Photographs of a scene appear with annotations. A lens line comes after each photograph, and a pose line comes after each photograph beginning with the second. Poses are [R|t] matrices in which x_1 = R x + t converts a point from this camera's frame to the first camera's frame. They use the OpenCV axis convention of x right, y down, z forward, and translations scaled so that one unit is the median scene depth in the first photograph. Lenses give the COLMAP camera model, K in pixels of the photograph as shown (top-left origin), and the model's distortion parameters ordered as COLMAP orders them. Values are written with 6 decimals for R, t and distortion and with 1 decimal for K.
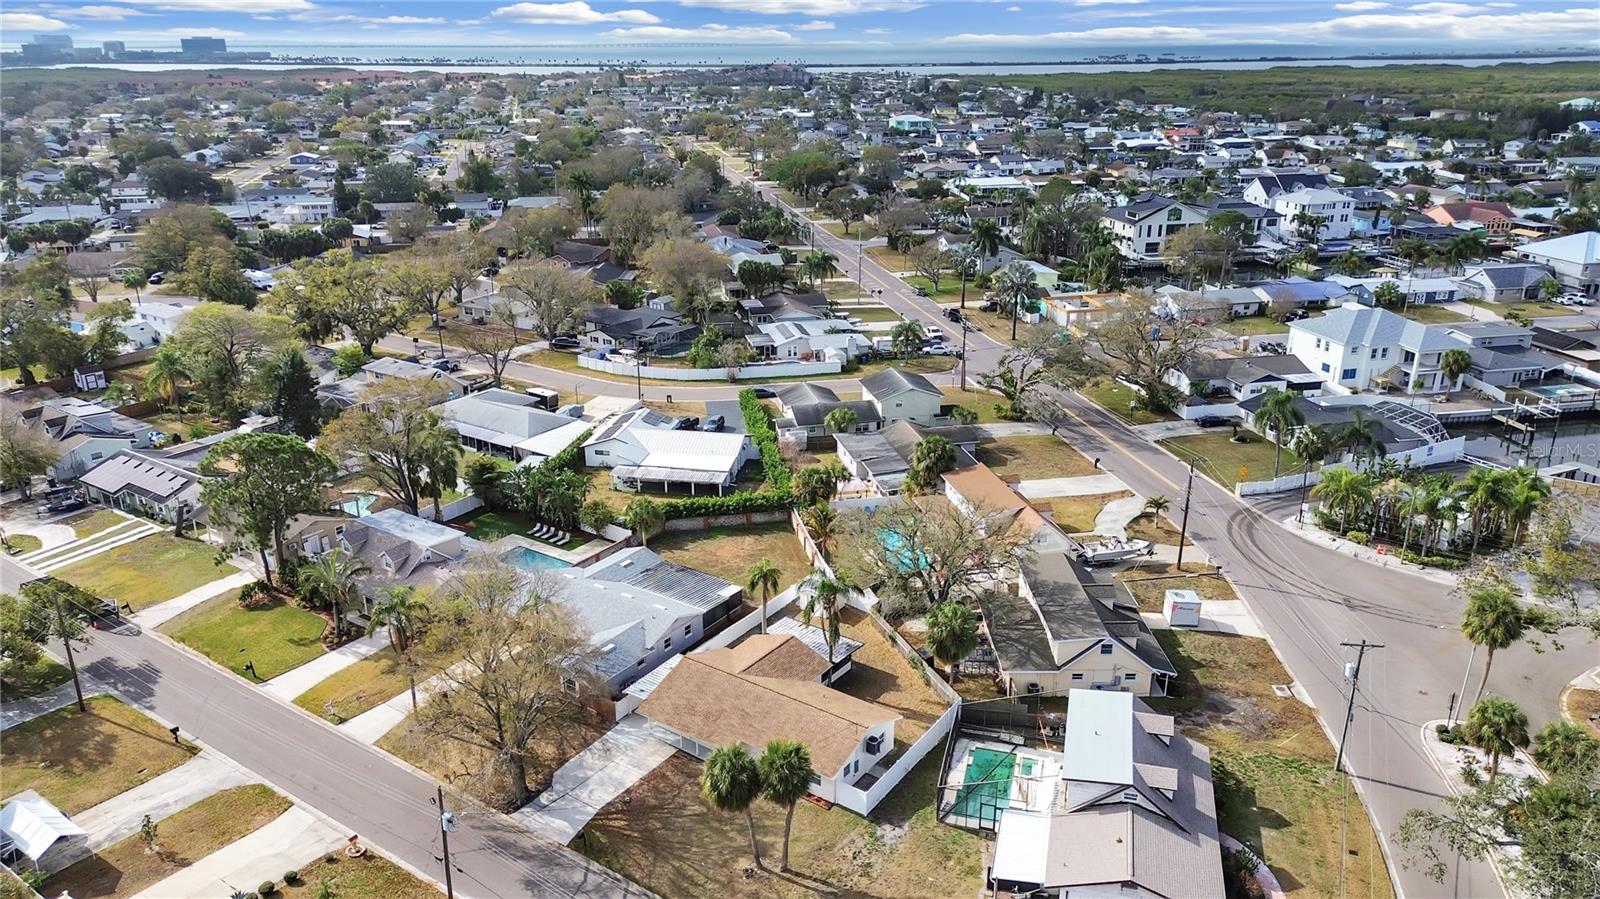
lens RADIAL K [[1120.3, 0, 802.2], [0, 1120.3, 462.4], [0, 0, 1]] dist [0.068303, -0.068359]
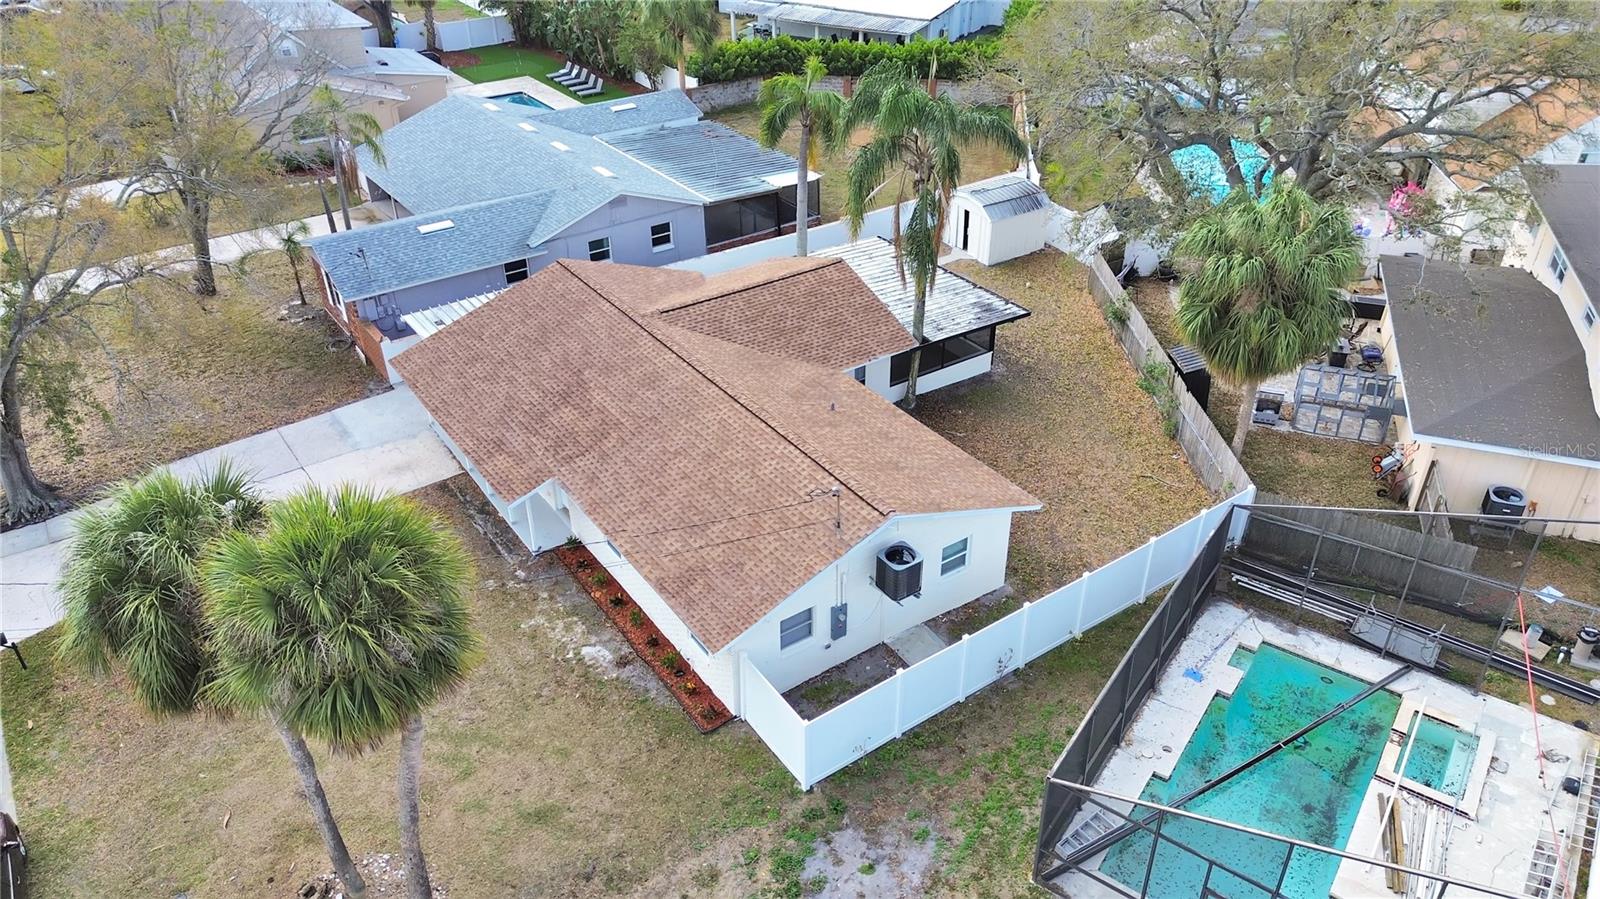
lens RADIAL K [[1120.3, 0, 812.8], [0, 1120.3, 476.6], [0, 0, 1]] dist [0.068303, -0.068359]
pose [[0.940628, 0.186403, -0.283677, 0.076626], [-0.117361, 0.962778, 0.243485, 0.095463], [0.318505, -0.195736, 0.927492, 0.441351]]
